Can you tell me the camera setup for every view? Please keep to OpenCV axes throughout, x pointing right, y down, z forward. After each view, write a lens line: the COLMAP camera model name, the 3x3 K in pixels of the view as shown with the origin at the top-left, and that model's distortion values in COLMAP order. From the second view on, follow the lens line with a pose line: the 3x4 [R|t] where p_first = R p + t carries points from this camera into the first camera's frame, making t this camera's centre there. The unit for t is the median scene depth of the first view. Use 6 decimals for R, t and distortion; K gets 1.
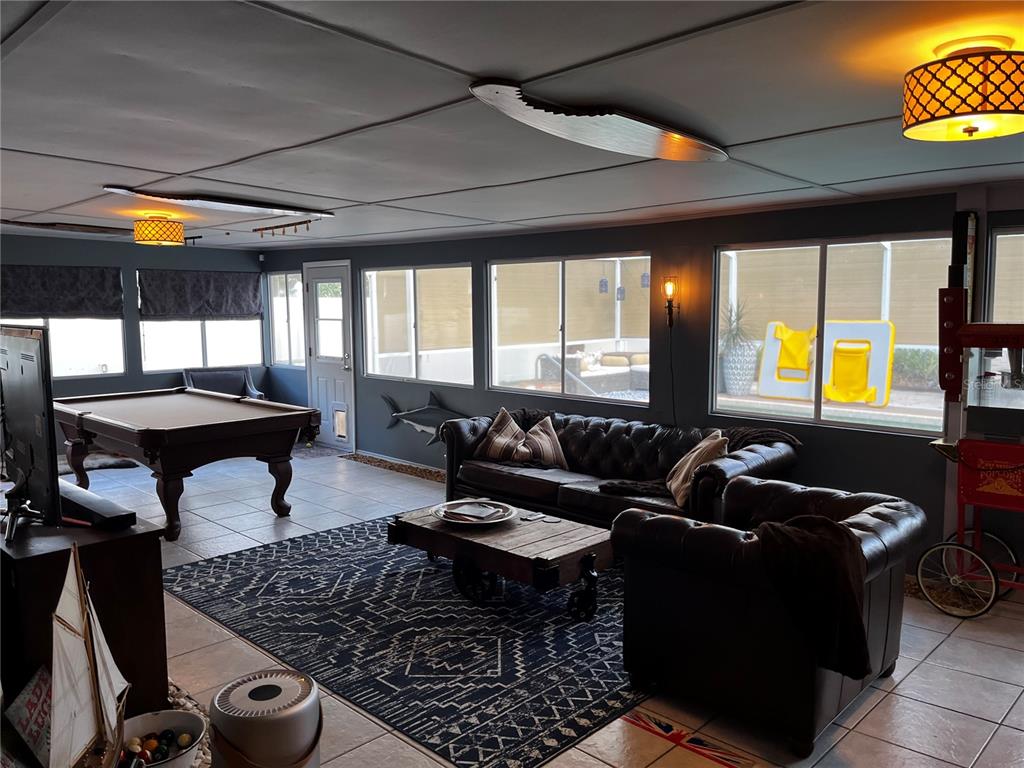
lens RADIAL K [[768.0, 0, 511.3], [0, 768.0, 384.2], [0, 0, 1]] dist [0.064341, -0.077835]
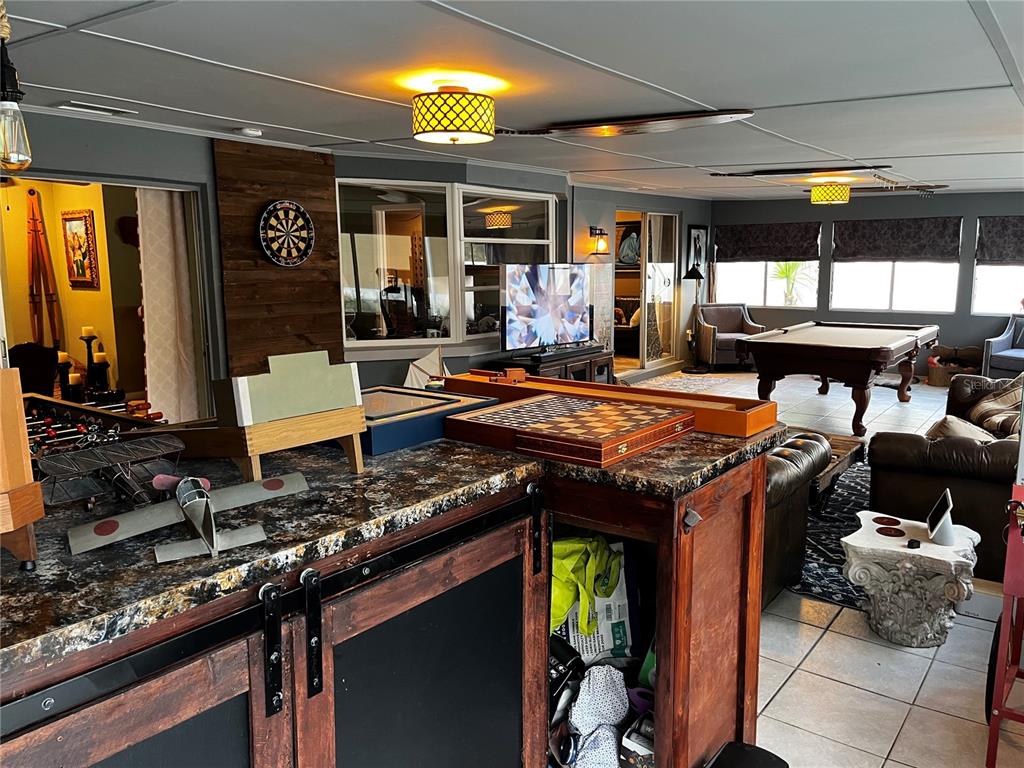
lens RADIAL K [[768.0, 0, 514.2], [0, 768.0, 380.3], [0, 0, 1]] dist [0.064341, -0.077835]
pose [[0.123911, 0.160833, -0.979173, 0.567470], [-0.098914, 0.983865, 0.149086, -0.023220], [0.987351, 0.078380, 0.137820, 0.242643]]
